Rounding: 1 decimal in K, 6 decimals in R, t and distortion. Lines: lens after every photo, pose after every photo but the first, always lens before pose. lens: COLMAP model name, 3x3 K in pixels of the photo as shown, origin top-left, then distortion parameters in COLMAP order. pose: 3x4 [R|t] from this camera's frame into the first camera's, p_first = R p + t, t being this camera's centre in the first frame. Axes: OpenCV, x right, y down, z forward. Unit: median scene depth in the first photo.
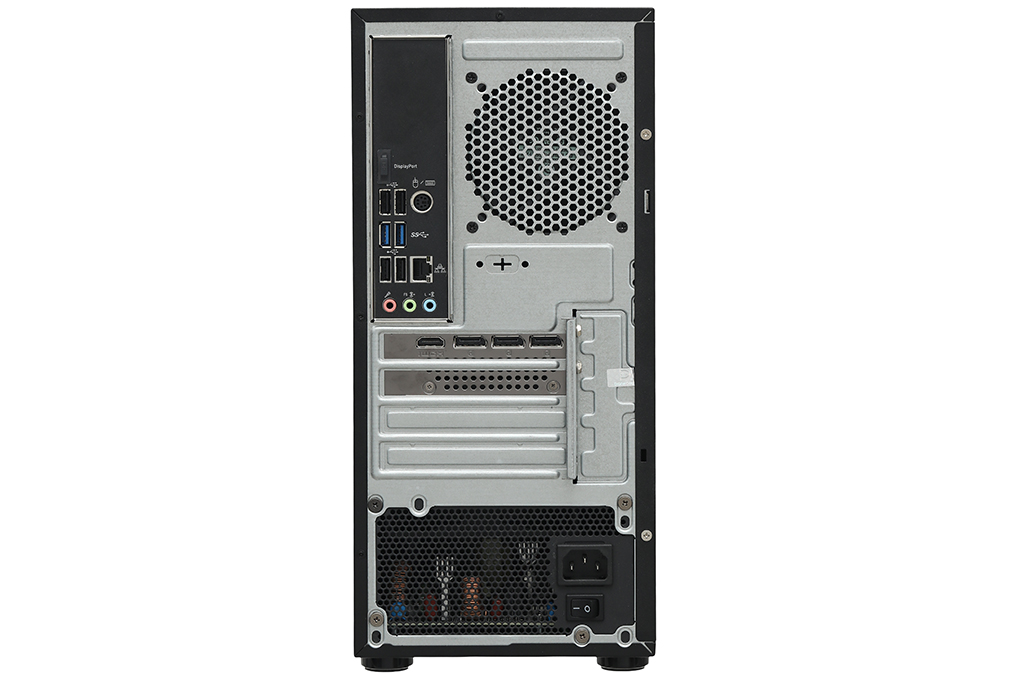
lens RADIAL K [[3849.7, 0, 511.5], [0, 3849.7, 339.8], [0, 0, 1]] dist [-0.017089, 0.000000]
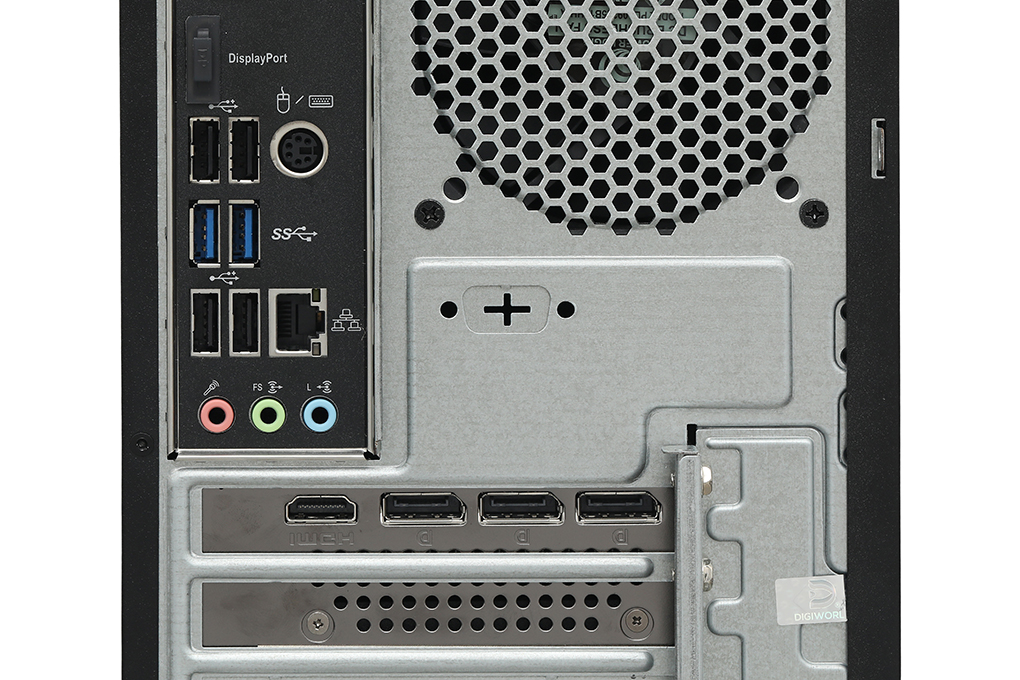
lens RADIAL K [[3849.7, 0, 506.6], [0, 3849.7, 338.6], [0, 0, 1]] dist [-0.017089, 0.000000]
pose [[0.998259, 0.000550, 0.058977, -0.025380], [0.001607, 0.999332, -0.036524, -0.002443], [-0.058958, 0.036555, 0.997591, 0.611638]]
